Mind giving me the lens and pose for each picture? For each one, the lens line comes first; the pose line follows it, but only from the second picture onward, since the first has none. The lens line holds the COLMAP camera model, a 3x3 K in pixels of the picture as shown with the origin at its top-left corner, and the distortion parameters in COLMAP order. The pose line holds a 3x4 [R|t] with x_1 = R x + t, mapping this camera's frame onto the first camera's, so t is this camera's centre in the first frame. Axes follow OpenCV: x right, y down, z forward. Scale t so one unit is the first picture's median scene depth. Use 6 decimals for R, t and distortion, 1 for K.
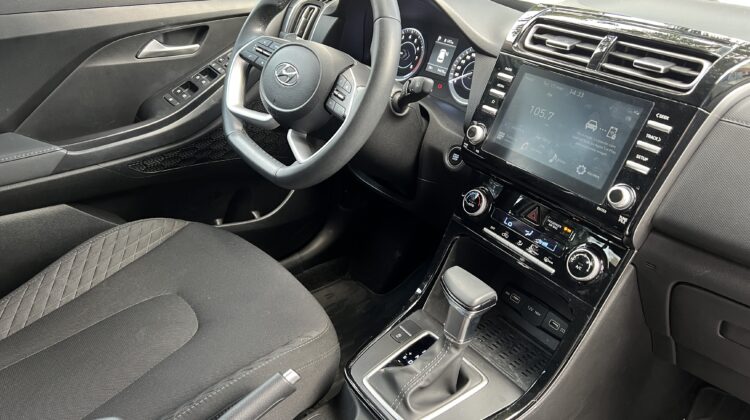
lens RADIAL K [[564.8, 0, 381.0], [0, 564.8, 208.7], [0, 0, 1]] dist [0.046624, -0.057505]
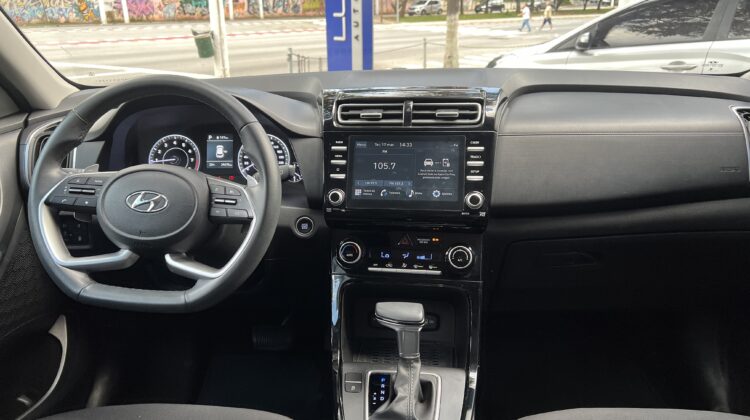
lens RADIAL K [[564.8, 0, 381.0], [0, 564.8, 208.7], [0, 0, 1]] dist [0.046624, -0.057505]
pose [[0.681558, -0.305135, 0.665110, -0.577511], [0.389698, 0.920655, 0.023037, -0.102820], [-0.619366, 0.243491, 0.746390, 0.052573]]
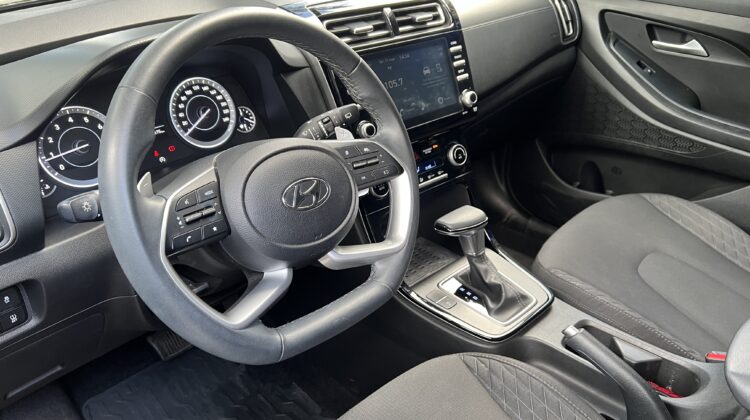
lens RADIAL K [[566.3, 0, 376.2], [0, 566.3, 203.6], [0, 0, 1]] dist [0.149311, -0.335007]
pose [[-0.105079, -0.536086, 0.837598, -0.815088], [0.439723, 0.730403, 0.522643, -0.592286], [-0.891965, 0.423230, 0.158979, 0.882634]]
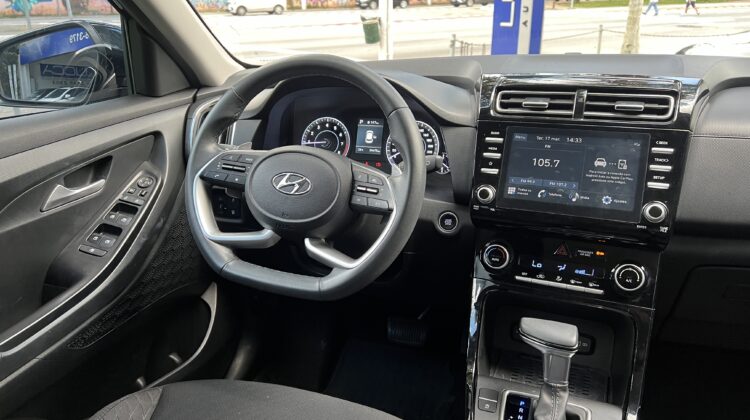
lens RADIAL K [[566.3, 0, 376.2], [0, 566.3, 203.6], [0, 0, 1]] dist [0.149311, -0.335007]
pose [[0.857531, -0.242291, 0.453801, -0.518044], [0.301006, 0.951690, -0.060680, -0.114605], [-0.417175, 0.188632, 0.889035, 0.120519]]
